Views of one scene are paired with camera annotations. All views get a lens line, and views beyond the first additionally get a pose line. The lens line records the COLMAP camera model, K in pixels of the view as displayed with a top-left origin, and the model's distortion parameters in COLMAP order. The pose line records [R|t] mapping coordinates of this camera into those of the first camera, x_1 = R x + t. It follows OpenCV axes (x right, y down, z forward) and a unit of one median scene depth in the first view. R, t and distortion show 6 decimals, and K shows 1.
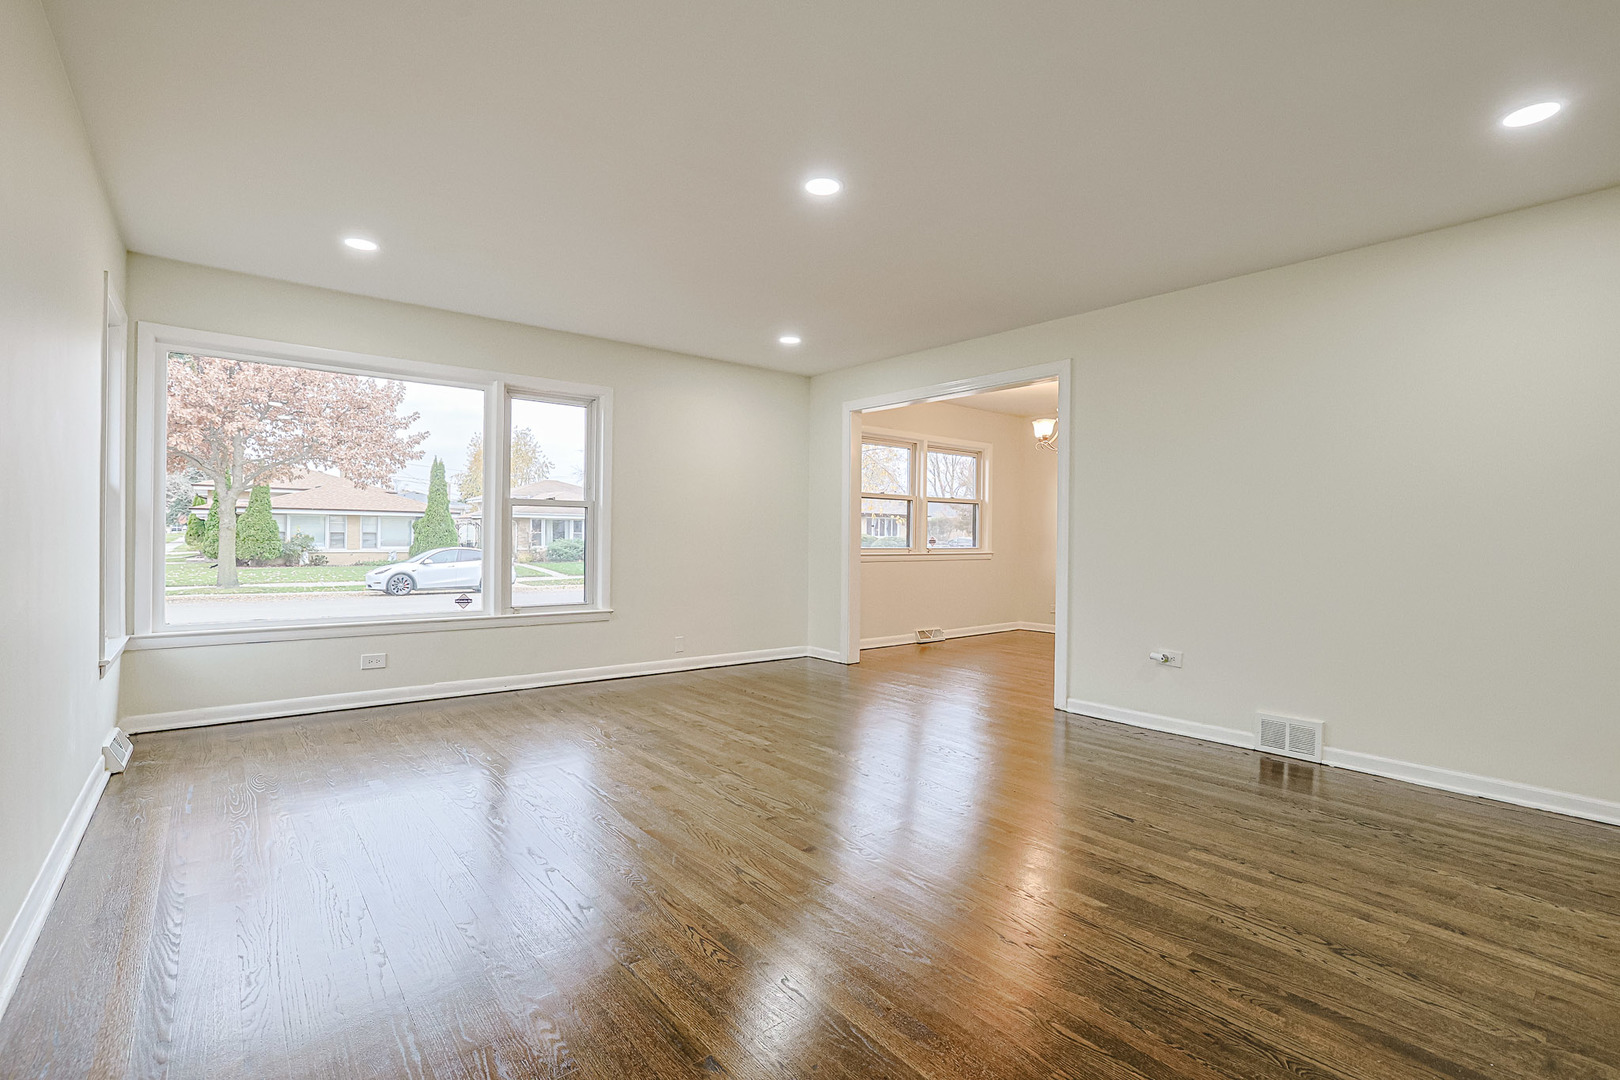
lens RADIAL K [[734.7, 0, 812.2], [0, 734.7, 540.9], [0, 0, 1]] dist [-0.051934, 0.019936]
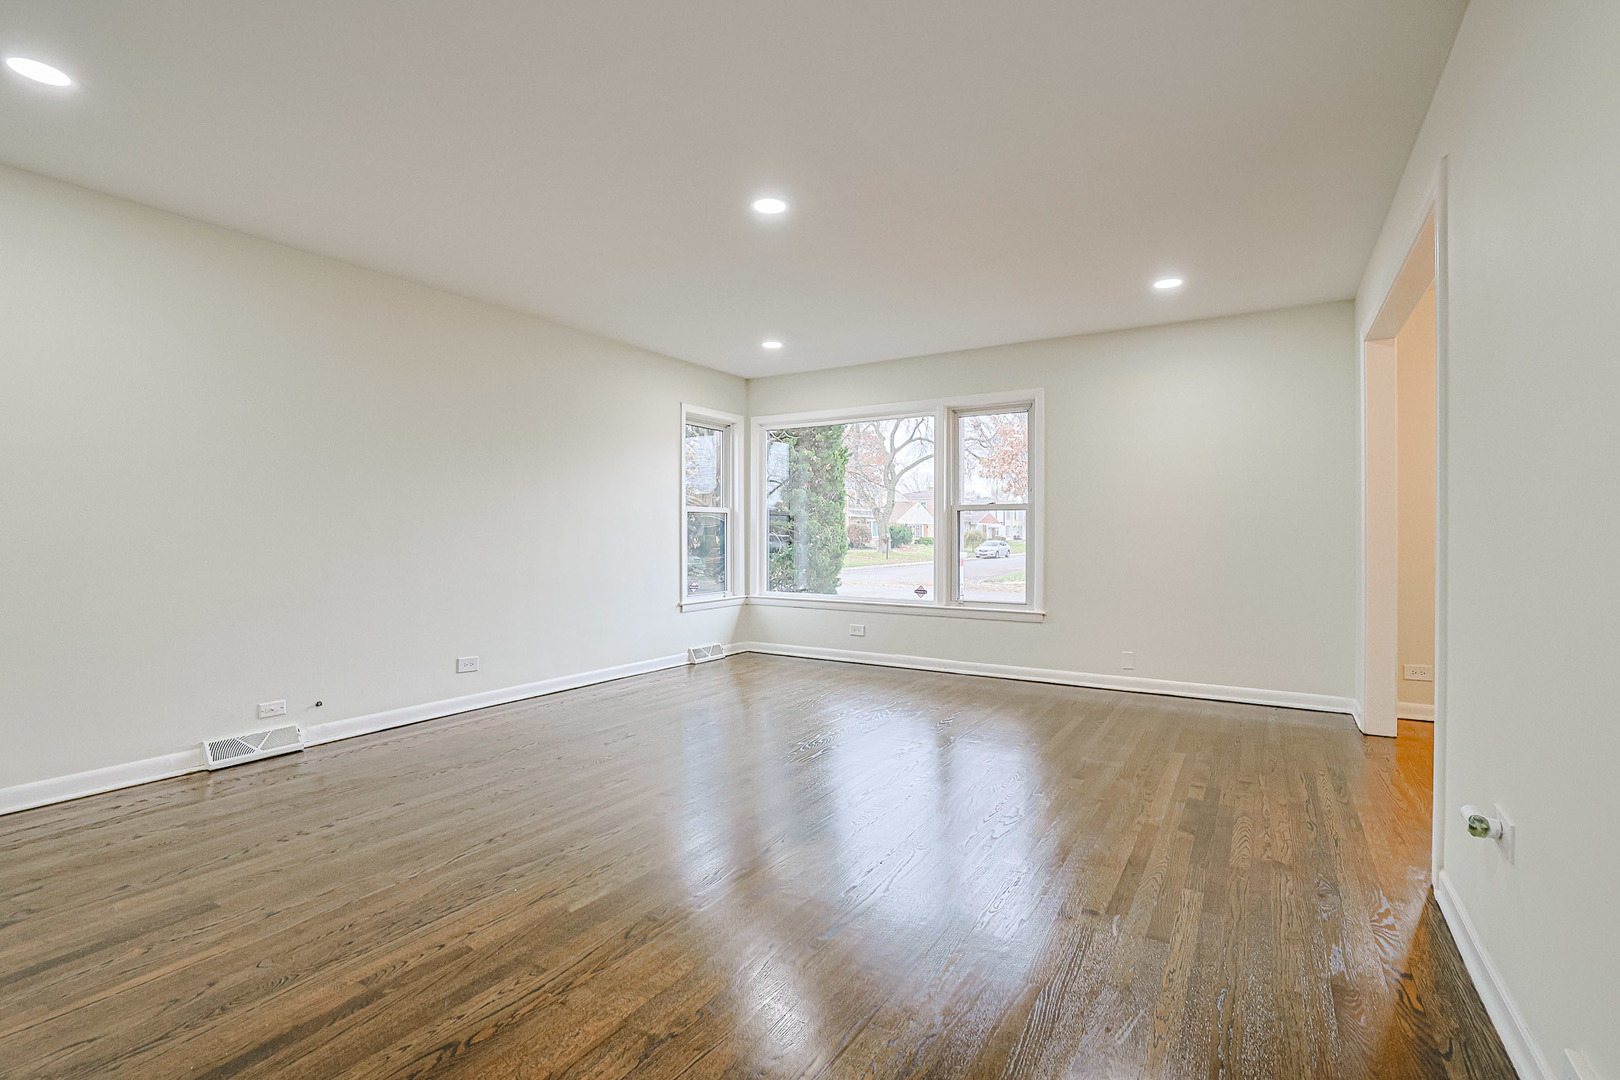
lens RADIAL K [[734.7, 0, 812.2], [0, 734.7, 540.9], [0, 0, 1]] dist [-0.051934, 0.019936]
pose [[0.319238, -0.002884, -0.947670, 0.627521], [-0.005395, 0.999974, -0.004860, 0.004583], [0.947659, 0.006665, 0.319214, 0.434482]]
